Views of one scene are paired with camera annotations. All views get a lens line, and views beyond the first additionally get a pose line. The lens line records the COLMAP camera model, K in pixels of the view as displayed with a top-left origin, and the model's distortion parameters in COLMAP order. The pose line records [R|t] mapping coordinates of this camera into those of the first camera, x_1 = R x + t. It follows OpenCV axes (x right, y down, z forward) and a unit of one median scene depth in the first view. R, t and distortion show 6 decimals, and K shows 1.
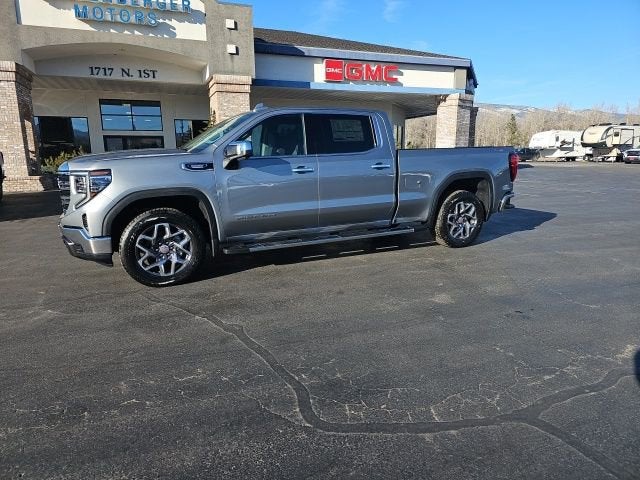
lens RADIAL K [[426.0, 0, 323.3], [0, 426.0, 234.5], [0, 0, 1]] dist [0.059675, -0.047457]
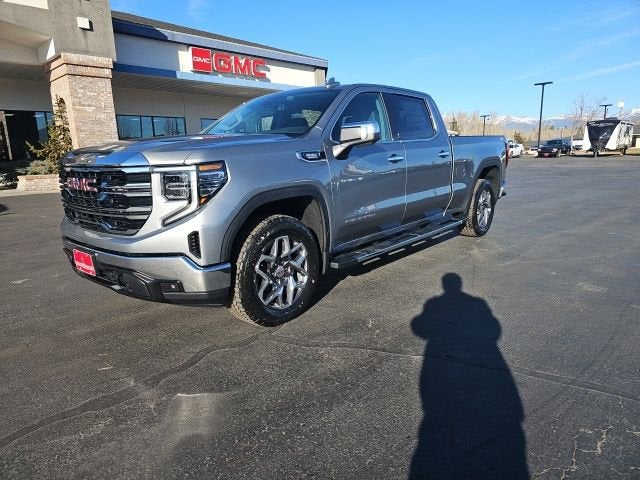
lens RADIAL K [[419.9, 0, 322.4], [0, 419.9, 238.7], [0, 0, 1]] dist [0.060402, -0.046192]
pose [[0.917176, -0.093149, 0.387443, -0.173293], [0.088790, 0.995623, 0.029178, -0.010754], [-0.388465, 0.007639, 0.921432, 0.097496]]
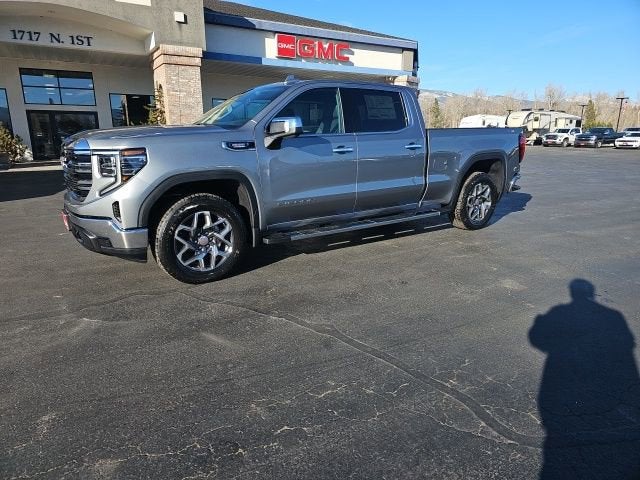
lens RADIAL K [[423.2, 0, 319.3], [0, 423.2, 238.4], [0, 0, 1]] dist [0.059628, -0.045092]
pose [[0.988000, -0.026100, 0.152230, -0.081293], [0.018155, 0.998411, 0.053346, -0.003752], [-0.153380, -0.049942, 0.986904, 0.032382]]
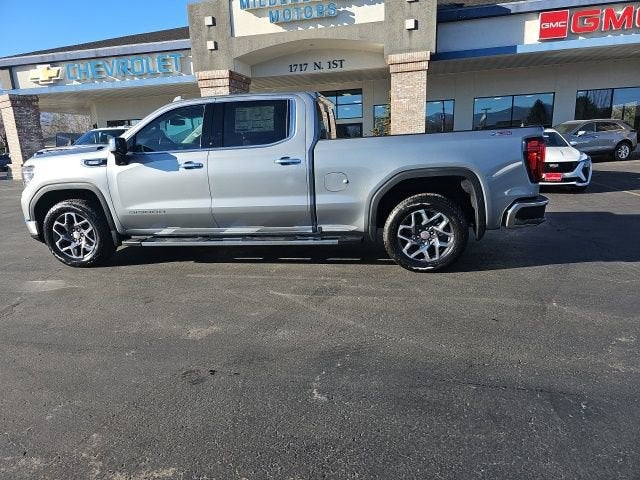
lens RADIAL K [[430.3, 0, 313.2], [0, 430.3, 241.5], [0, 0, 1]] dist [0.058718, -0.048037]
pose [[0.806201, 0.109622, -0.581398, 0.248329], [-0.078447, 0.993815, 0.078603, -0.027322], [0.586418, -0.017761, 0.809813, 0.128746]]
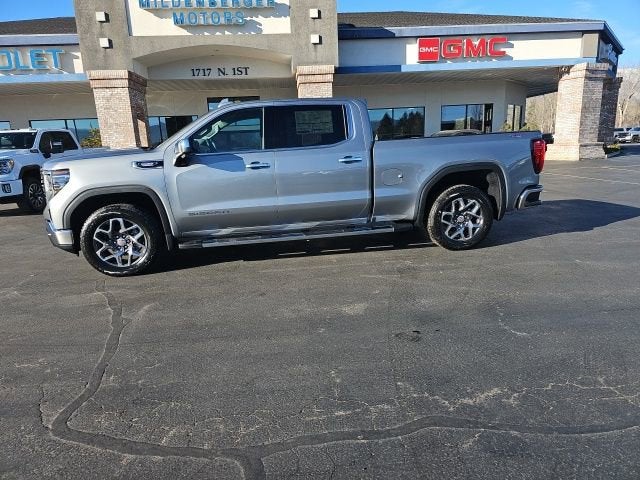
lens RADIAL K [[430.0, 0, 321.2], [0, 430.0, 240.2], [0, 0, 1]] dist [0.060183, -0.049896]
pose [[0.955478, 0.035265, -0.292947, 0.129573], [-0.023946, 0.998825, 0.042139, -0.008766], [0.294089, -0.033248, 0.955200, 0.031674]]
